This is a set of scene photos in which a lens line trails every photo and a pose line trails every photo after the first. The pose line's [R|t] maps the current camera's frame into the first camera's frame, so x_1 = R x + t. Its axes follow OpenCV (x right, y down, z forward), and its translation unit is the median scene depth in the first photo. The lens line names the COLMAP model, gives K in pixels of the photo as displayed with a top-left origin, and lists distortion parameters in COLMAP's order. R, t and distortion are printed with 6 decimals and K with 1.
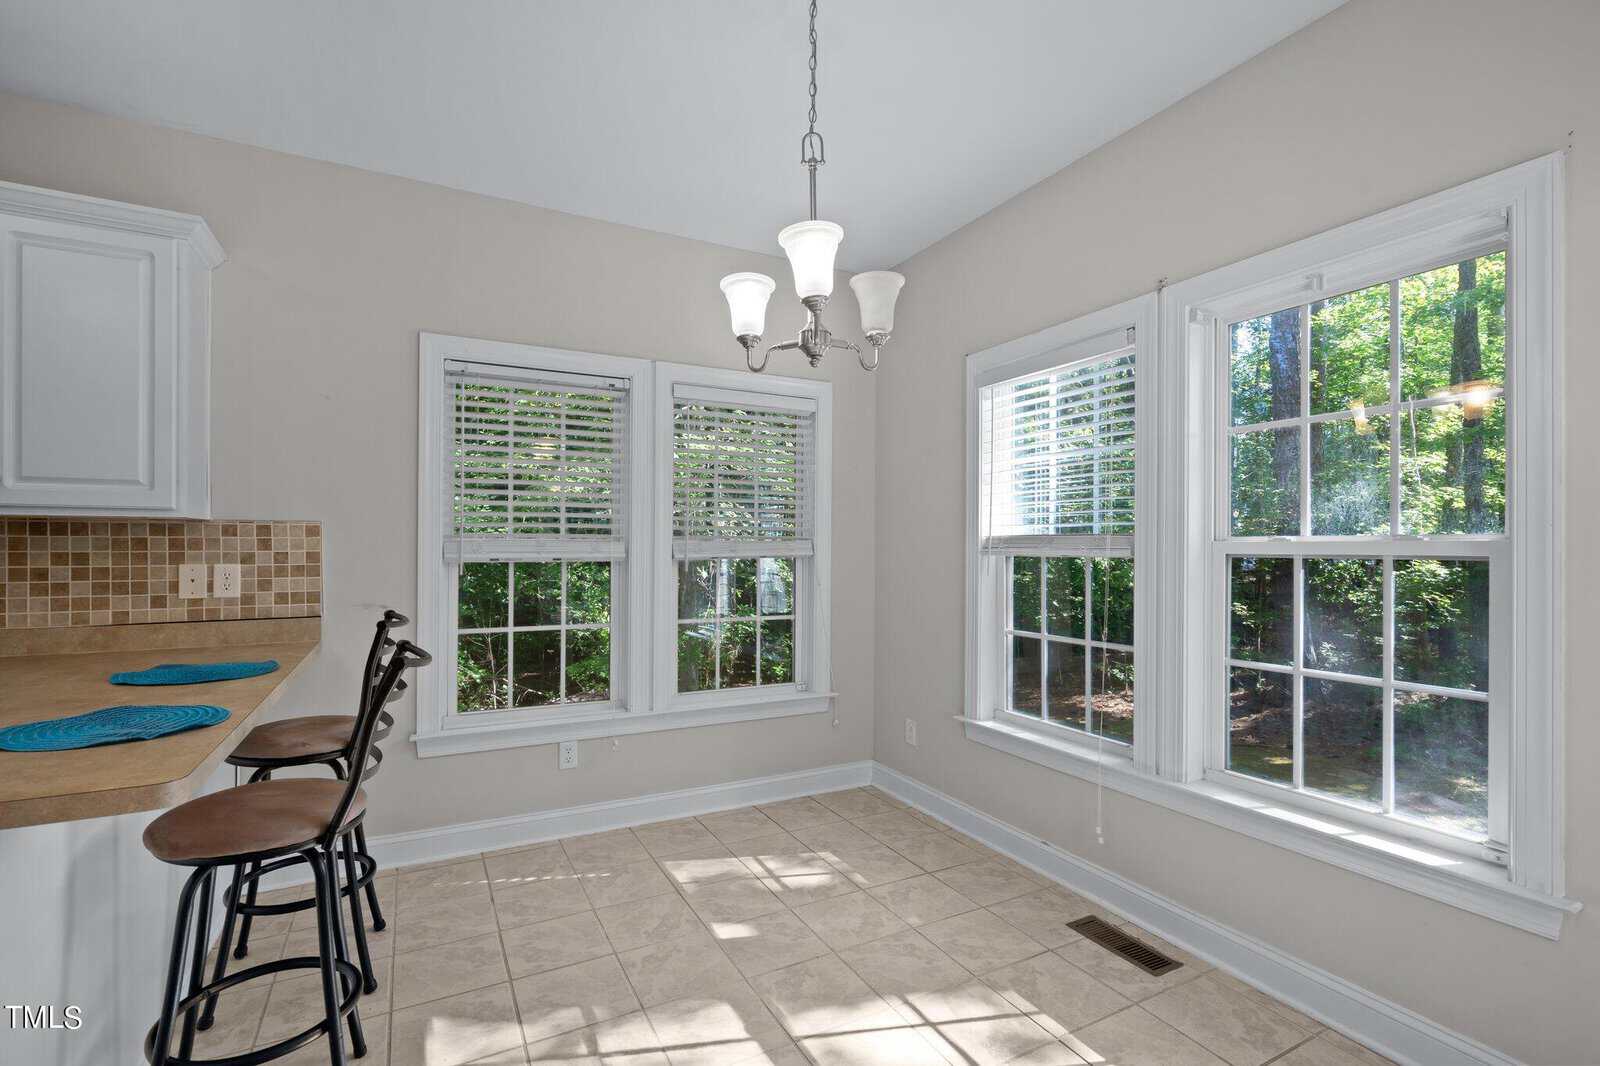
lens RADIAL K [[727.4, 0, 797.1], [0, 727.4, 546.2], [0, 0, 1]] dist [0.000078, 0.000314]
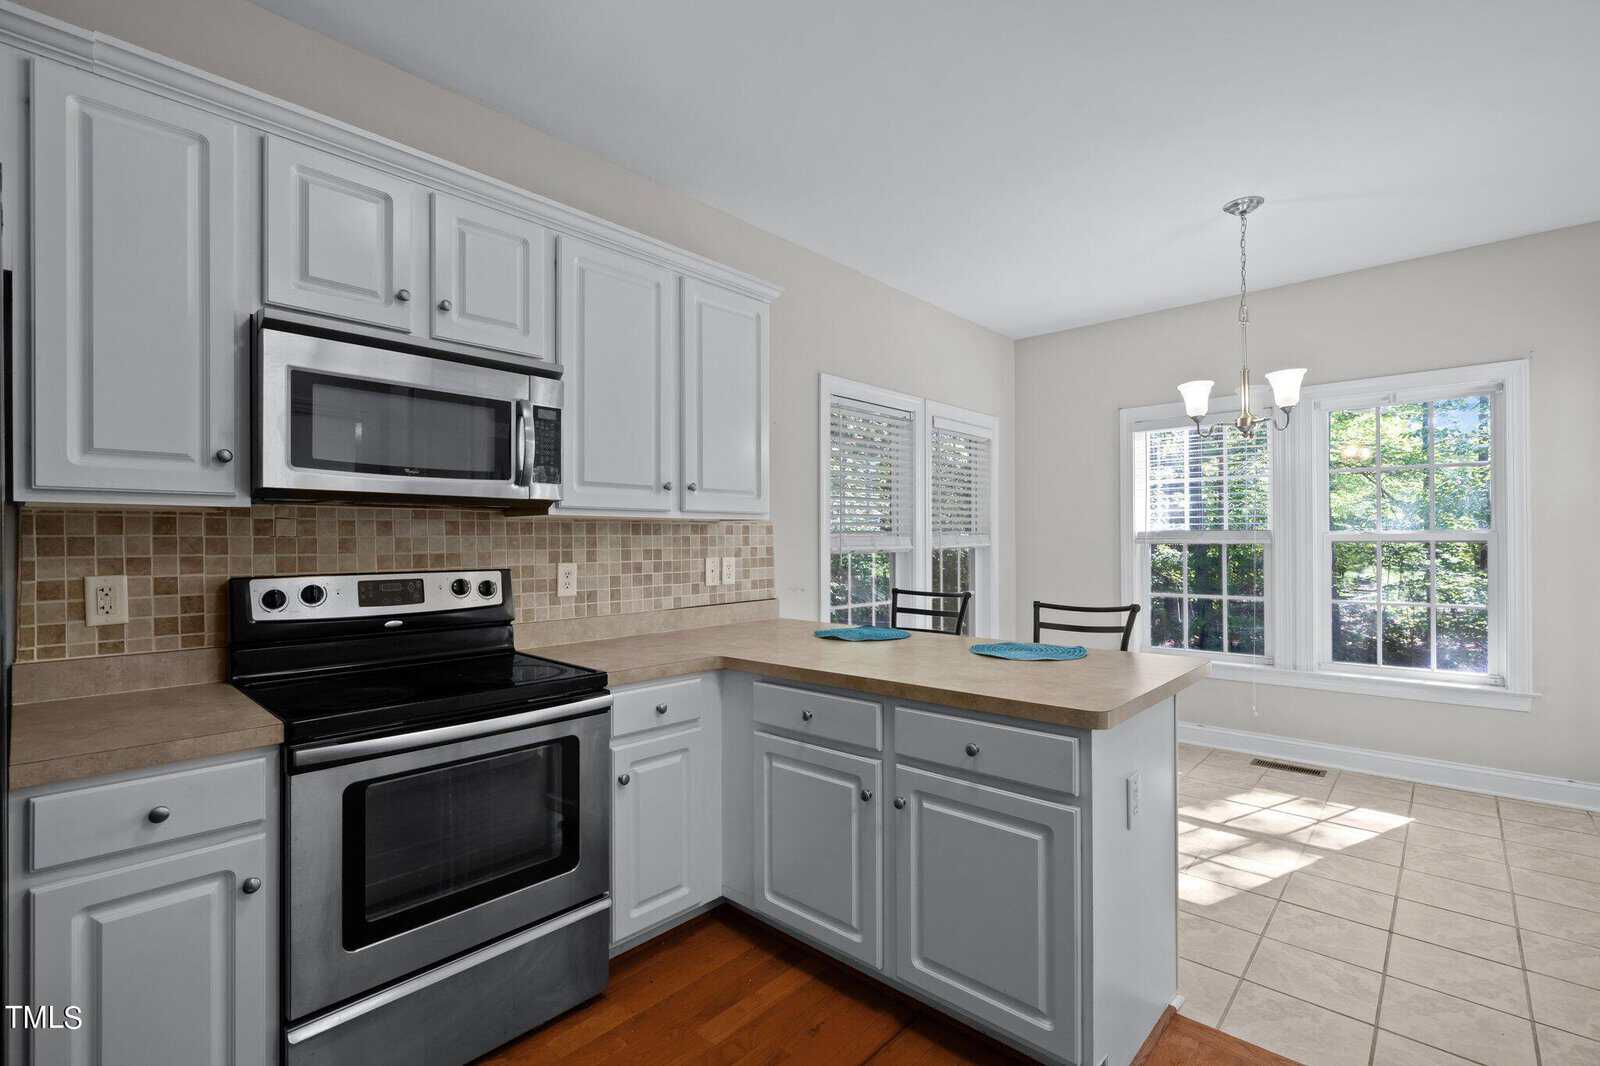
lens RADIAL K [[727.4, 0, 797.1], [0, 727.4, 546.2], [0, 0, 1]] dist [0.000078, 0.000314]
pose [[0.939826, -0.012980, 0.341408, -1.071807], [0.011220, 0.999912, 0.007129, -0.001769], [-0.341470, -0.002869, 0.939888, -0.190668]]
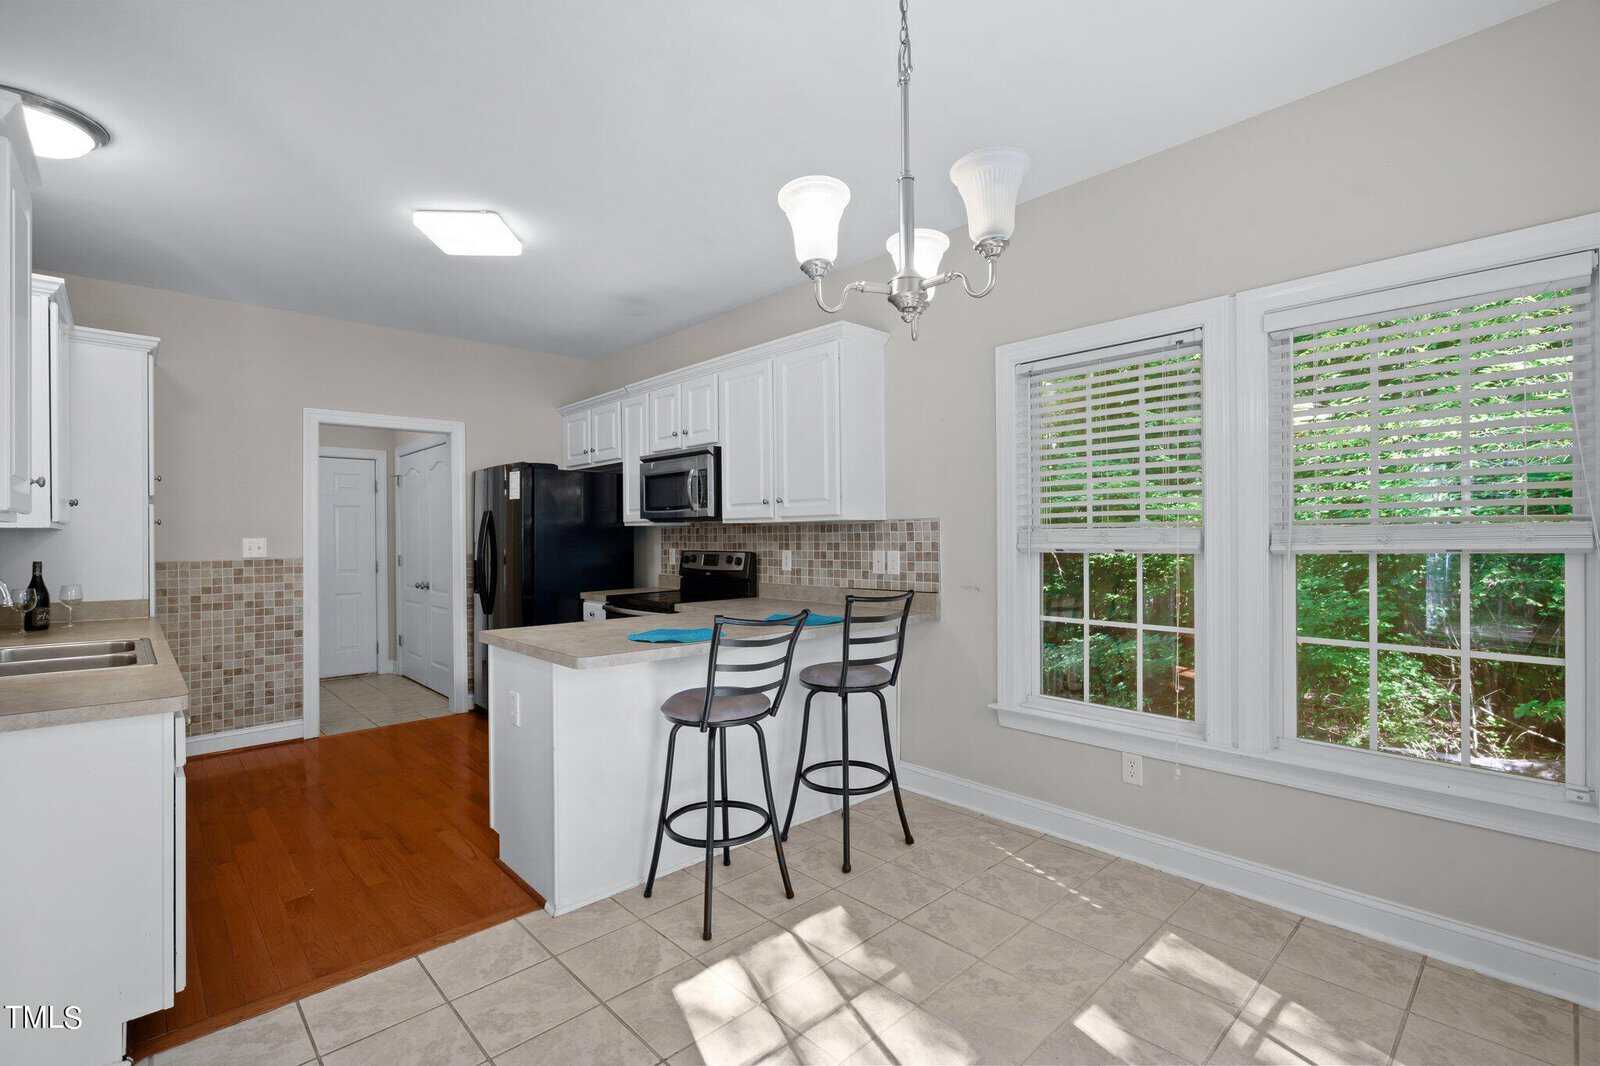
lens RADIAL K [[721.3, 0, 793.8], [0, 721.3, 539.5], [0, 0, 1]] dist [0.001708, -0.000032]
pose [[0.266655, -0.001285, -0.963791, 0.510308], [0.009018, 0.999959, 0.001162, -0.000840], [0.963750, -0.009002, 0.266656, 0.429307]]
